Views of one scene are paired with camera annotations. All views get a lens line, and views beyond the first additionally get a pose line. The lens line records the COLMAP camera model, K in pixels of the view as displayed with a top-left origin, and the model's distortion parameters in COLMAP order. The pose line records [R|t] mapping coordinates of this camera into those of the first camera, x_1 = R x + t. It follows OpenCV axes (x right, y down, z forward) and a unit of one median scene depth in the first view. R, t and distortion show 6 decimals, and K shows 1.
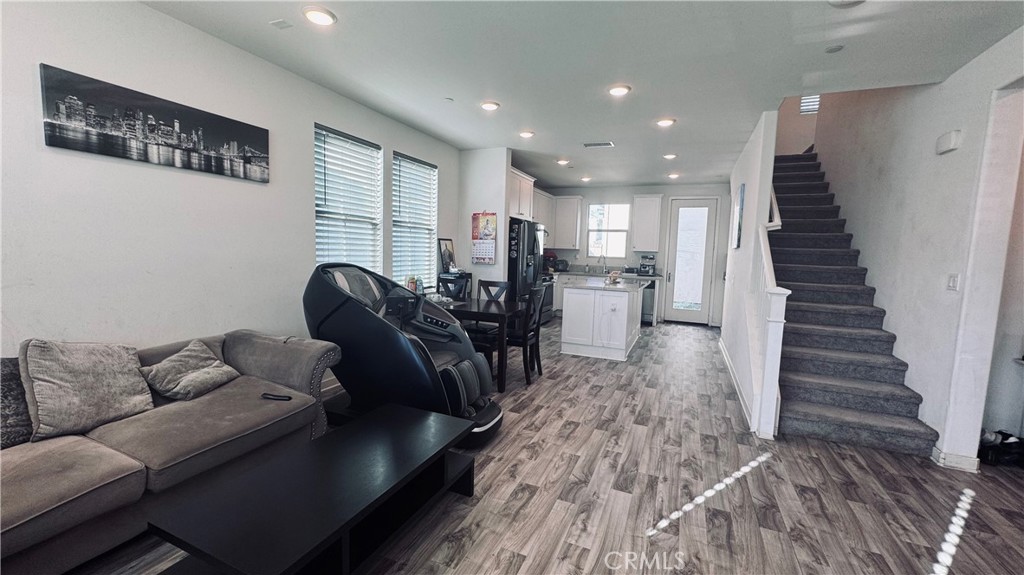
lens RADIAL K [[406.9, 0, 511.1], [0, 406.9, 288.5], [0, 0, 1]] dist [-0.005104, 0.000315]
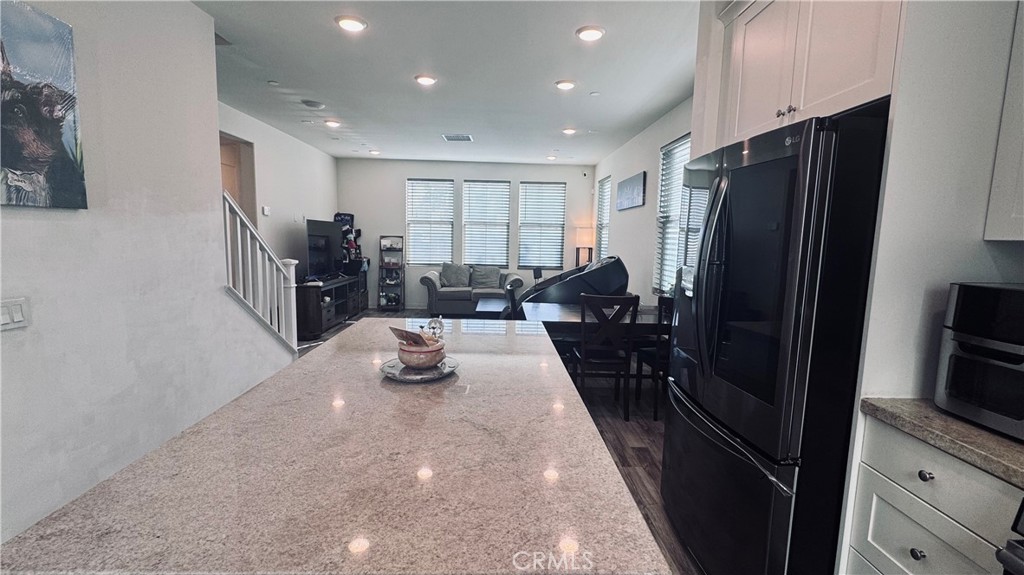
lens RADIAL K [[447.7, 0, 512.3], [0, 447.7, 291.2], [0, 0, 1]] dist [-0.003106, 0.000265]
pose [[-0.901970, -0.000414, -0.431798, 0.717478], [-0.092881, 0.976777, 0.193078, -0.264880], [0.421690, 0.214256, -0.881063, 2.837370]]
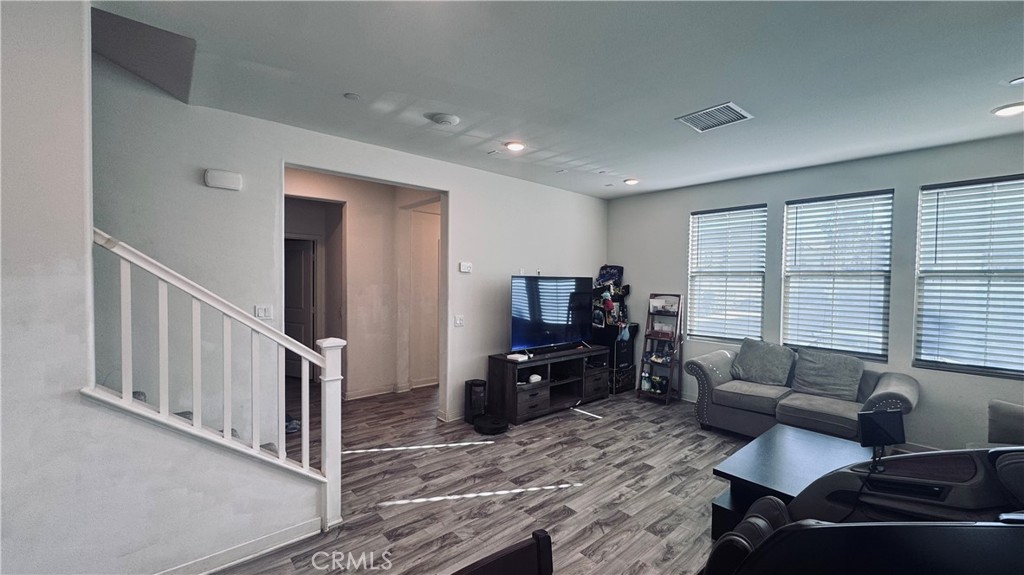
lens RADIAL K [[406.9, 0, 512.4], [0, 406.9, 292.3], [0, 0, 1]] dist [-0.005104, 0.000315]
pose [[-0.905454, -0.057801, 0.420490, -0.025387], [-0.001759, 0.991187, 0.132461, -0.236781], [-0.424440, 0.119198, -0.897576, 1.796419]]
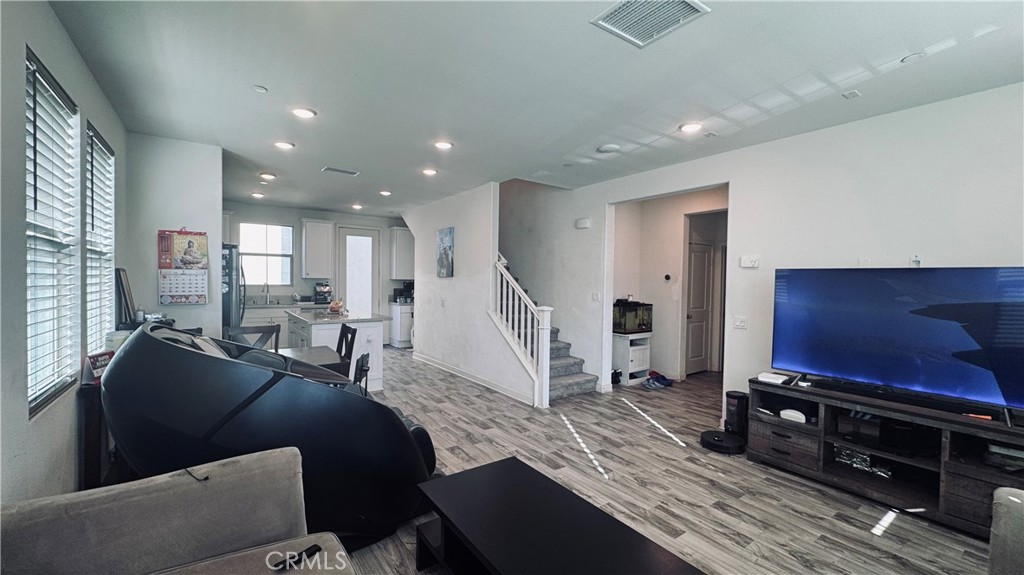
lens RADIAL K [[406.9, 0, 514.1], [0, 406.9, 289.3], [0, 0, 1]] dist [-0.005104, 0.000315]
pose [[0.503827, -0.041311, 0.862816, -0.819424], [0.080714, 0.996737, 0.000592, -0.087842], [-0.860026, 0.069343, 0.505517, 0.364873]]
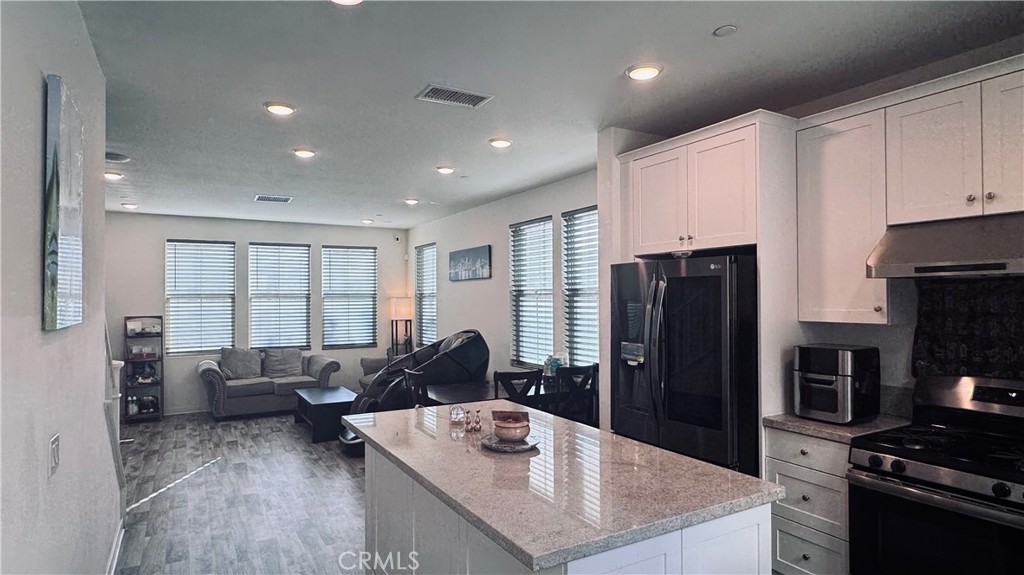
lens RADIAL K [[562.0, 0, 511.1], [0, 562.0, 294.6], [0, 0, 1]] dist [-0.002978, -0.002415]
pose [[-0.592291, -0.034505, -0.804985, 1.311050], [-0.089541, 0.995713, 0.023202, -0.301312], [0.800733, 0.085821, -0.592842, 2.813795]]
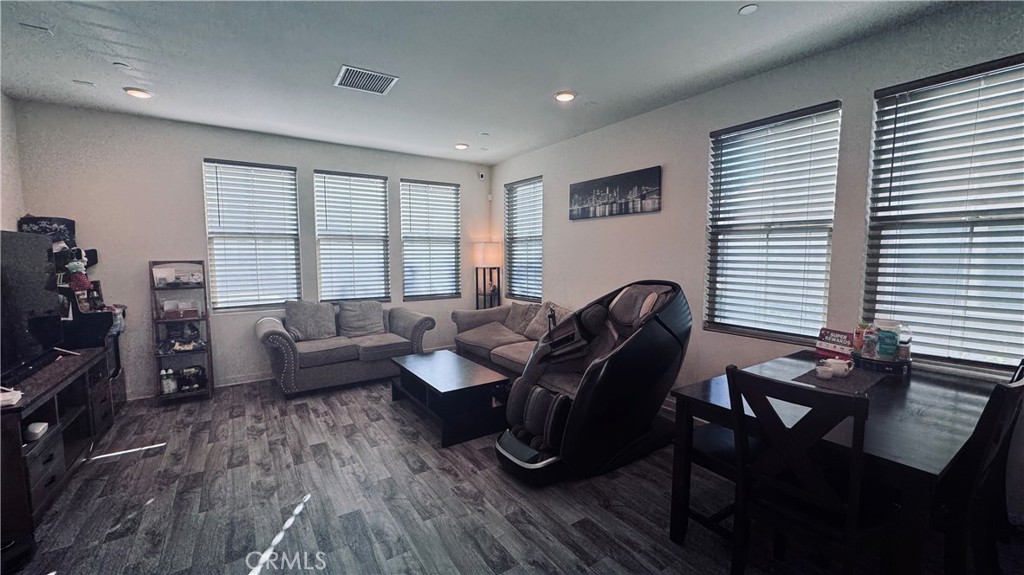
lens RADIAL K [[406.9, 0, 514.4], [0, 406.9, 289.4], [0, 0, 1]] dist [-0.005104, 0.000315]
pose [[-0.530342, 0.042665, -0.846709, 0.752991], [-0.097512, 0.989035, 0.110915, -0.148437], [0.842157, 0.141387, -0.520366, 1.543274]]
